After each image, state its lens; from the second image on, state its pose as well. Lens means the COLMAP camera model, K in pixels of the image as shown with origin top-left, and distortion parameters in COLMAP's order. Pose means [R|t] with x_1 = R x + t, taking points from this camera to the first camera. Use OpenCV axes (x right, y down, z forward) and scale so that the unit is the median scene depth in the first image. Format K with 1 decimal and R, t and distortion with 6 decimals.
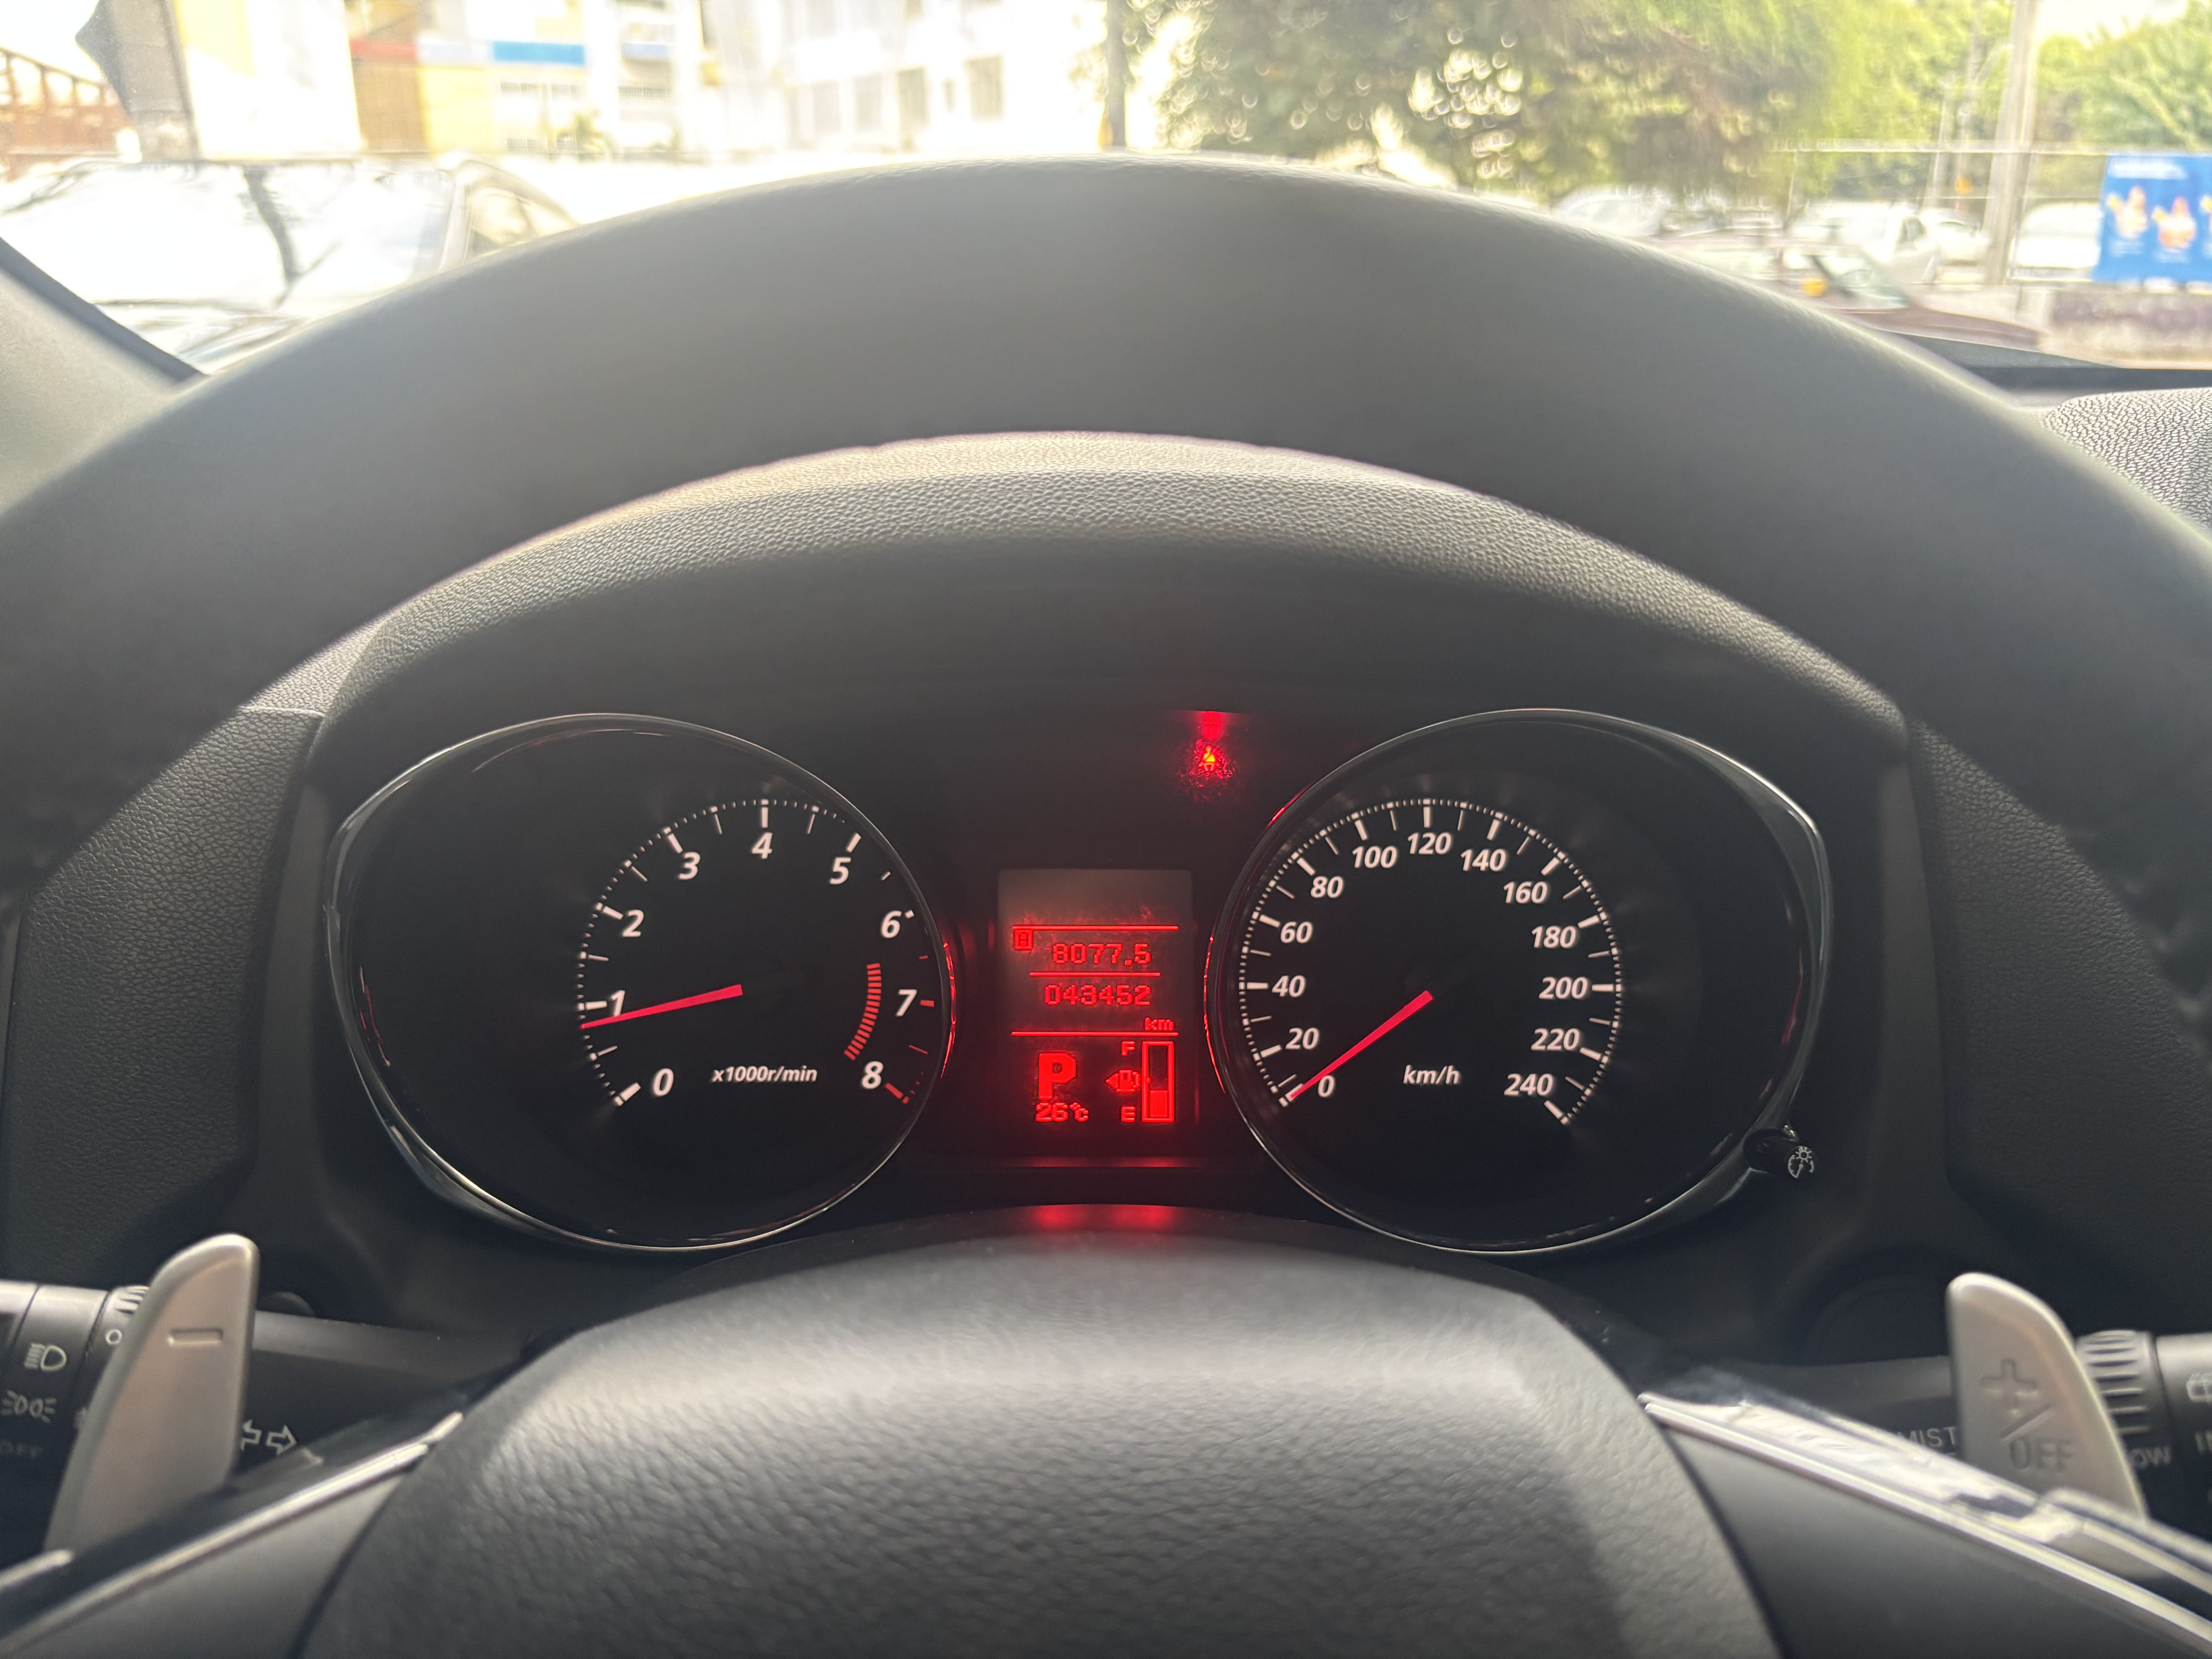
lens RADIAL K [[1749.8, 0, 1162.5], [0, 1749.8, 834.4], [0, 0, 1]] dist [-0.003193, -0.014104]
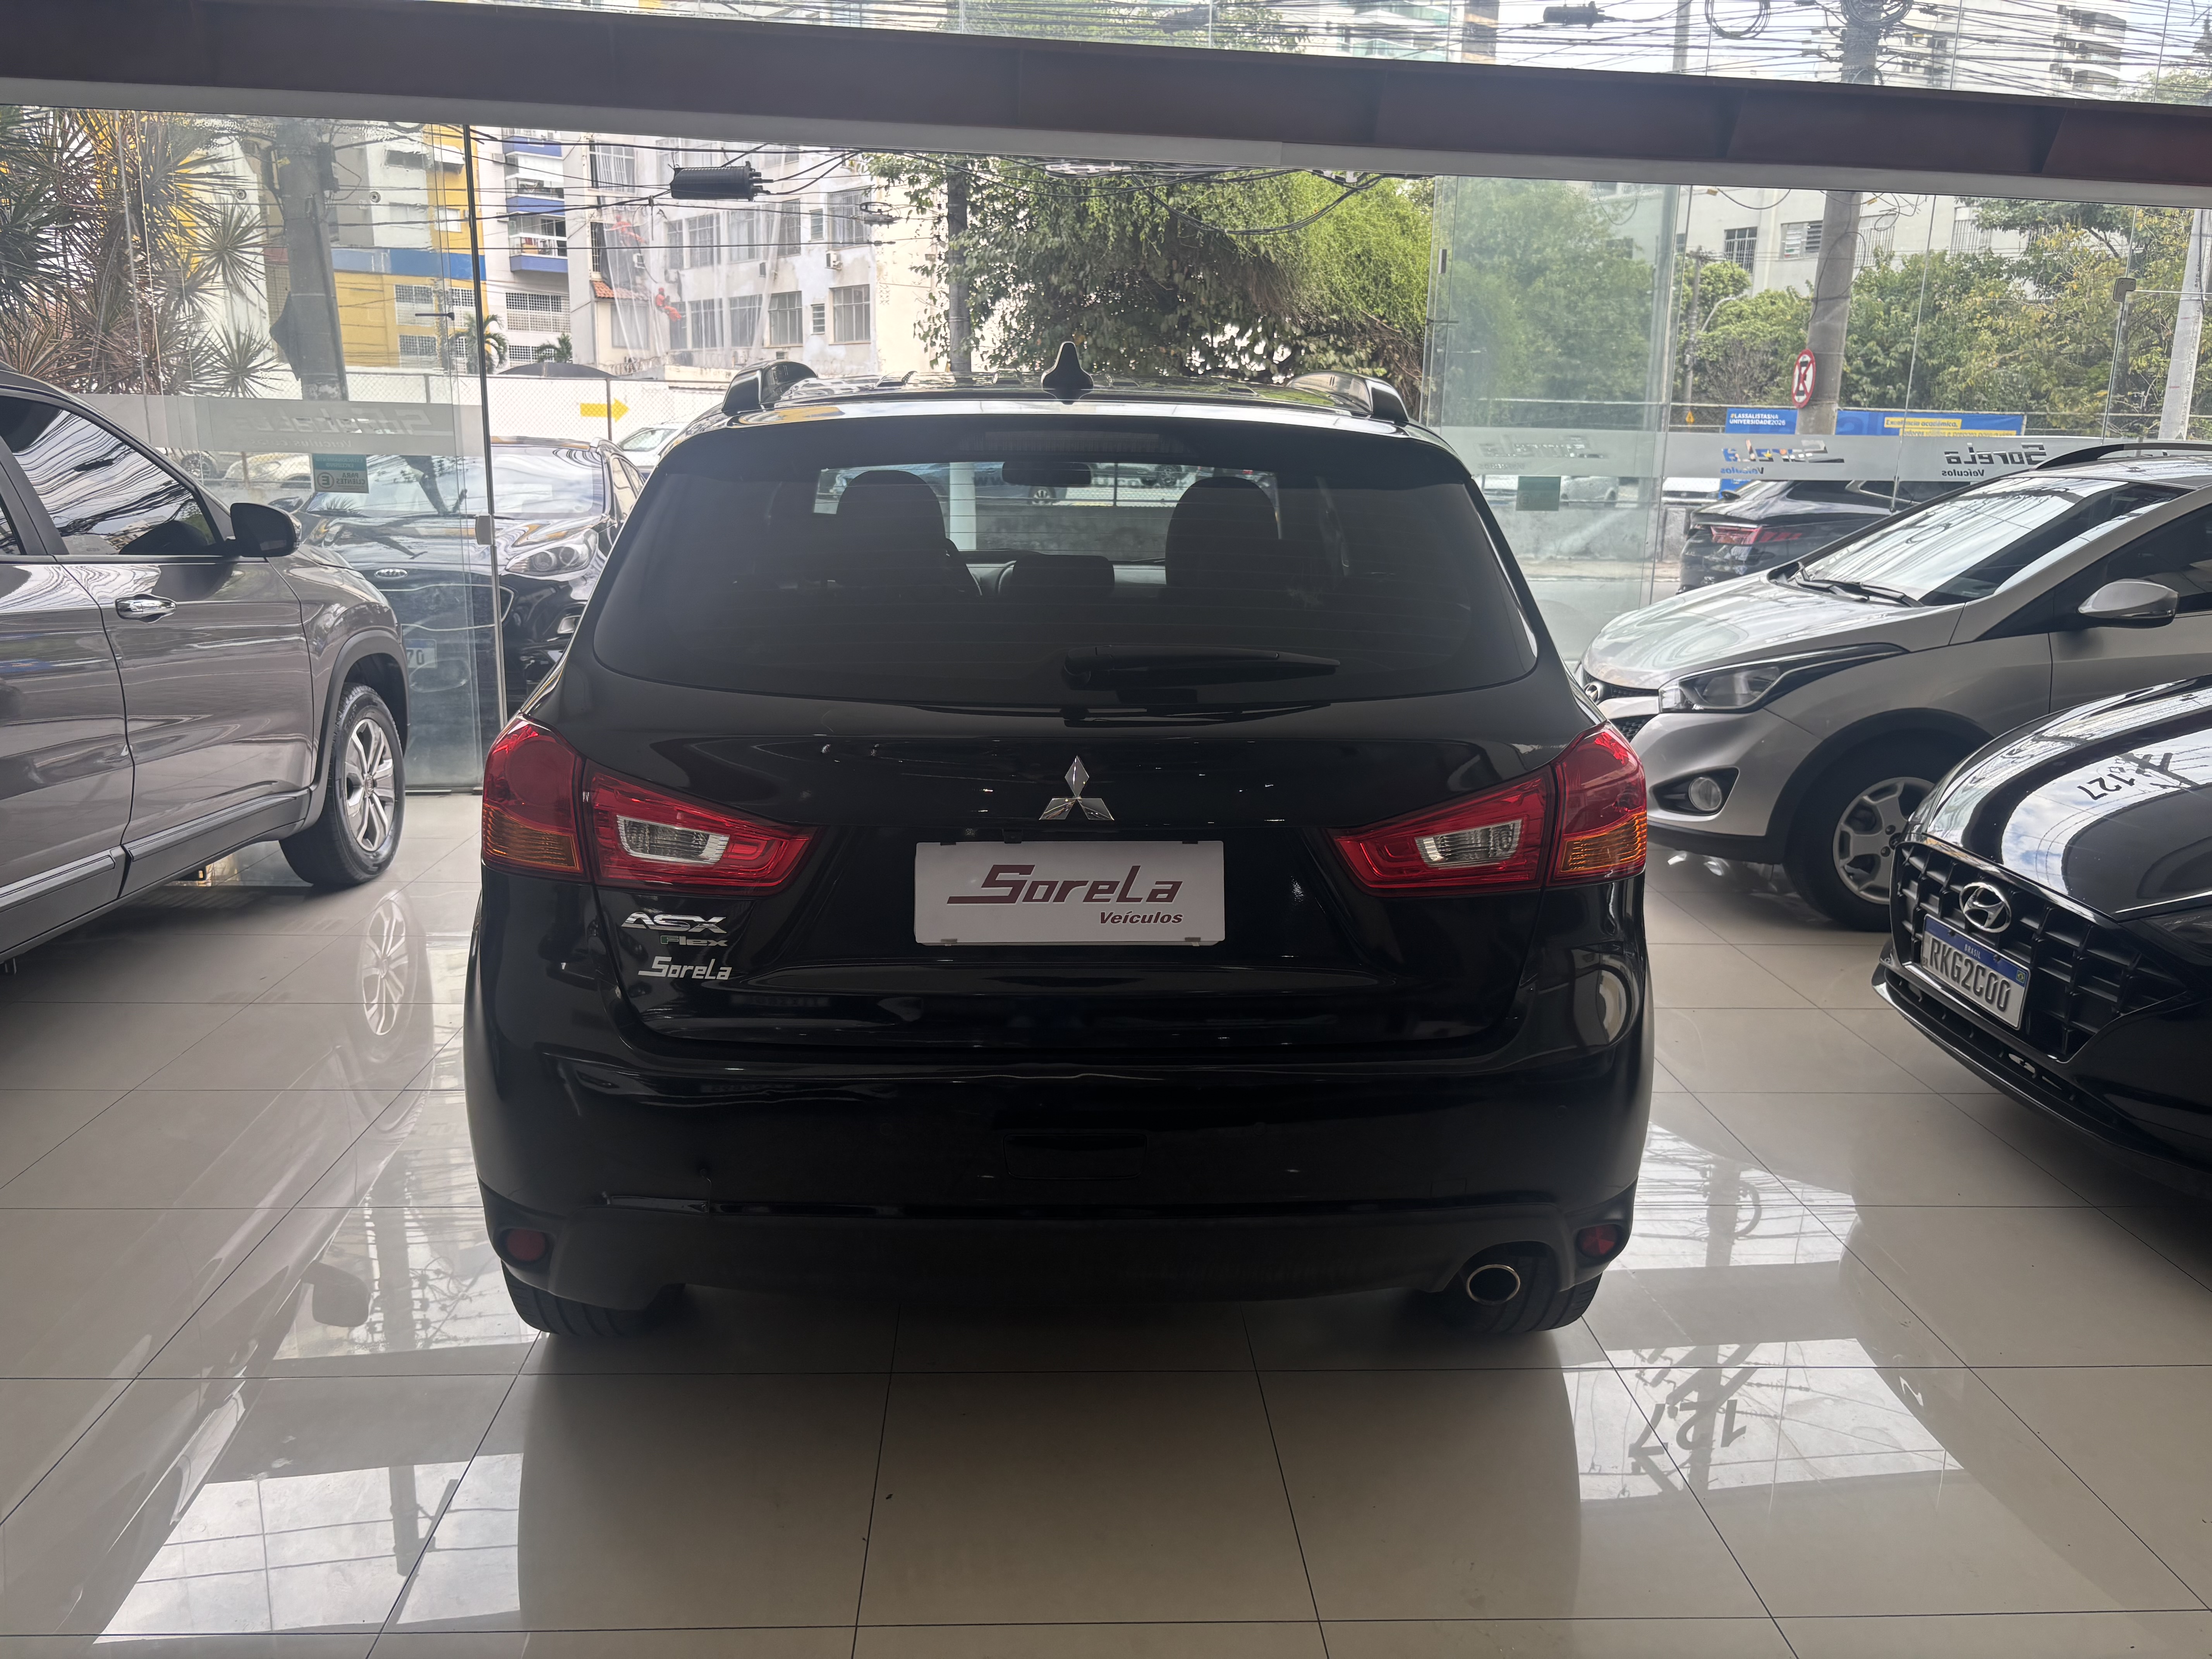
lens RADIAL K [[1669.9, 0, 1106.0], [0, 1669.9, 829.5], [0, 0, 1]] dist [-0.000710, -0.004496]
pose [[0.998198, 0.007774, 0.059504, 0.007885], [-0.001823, 0.995044, -0.099418, 0.045184], [-0.059982, 0.099130, 0.993265, -0.168287]]
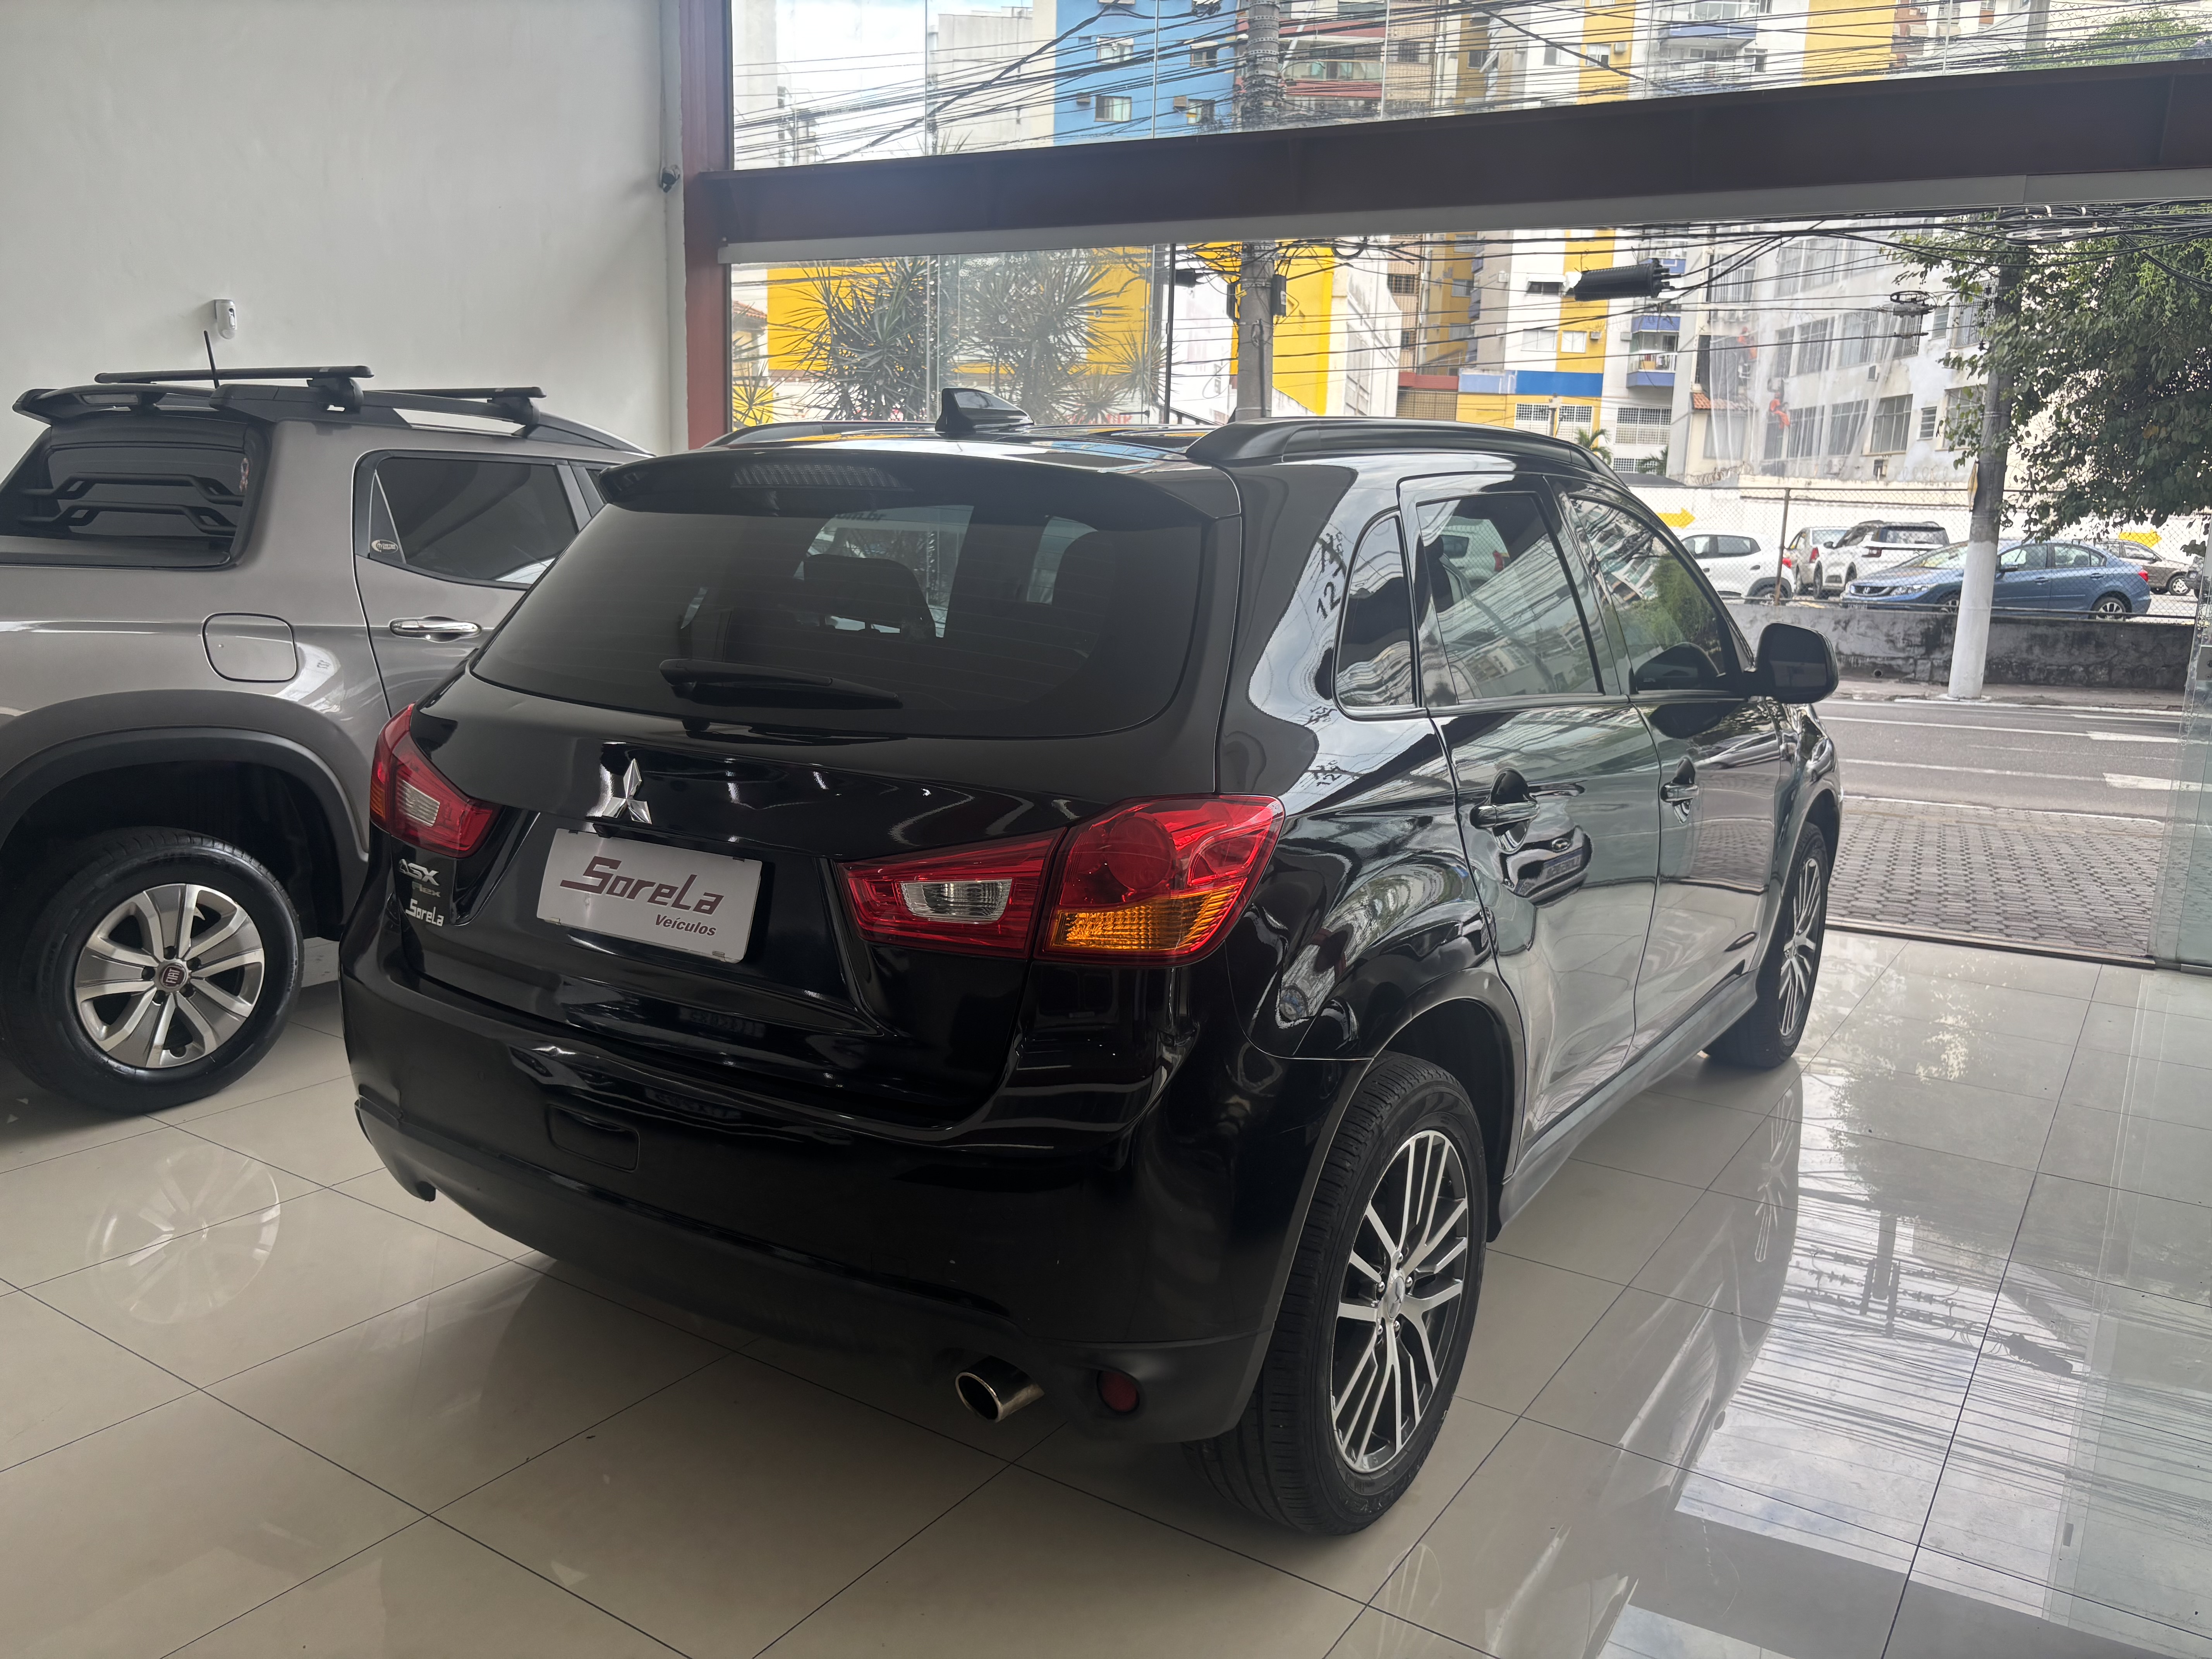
lens RADIAL K [[1677.9, 0, 1106.0], [0, 1677.9, 829.5], [0, 0, 1]] dist [0.006335, -0.002100]
pose [[0.840295, 0.124364, -0.527672, 0.078050], [-0.205495, 0.973765, -0.097742, 0.040447], [0.501673, 0.190566, 0.843806, -0.147747]]
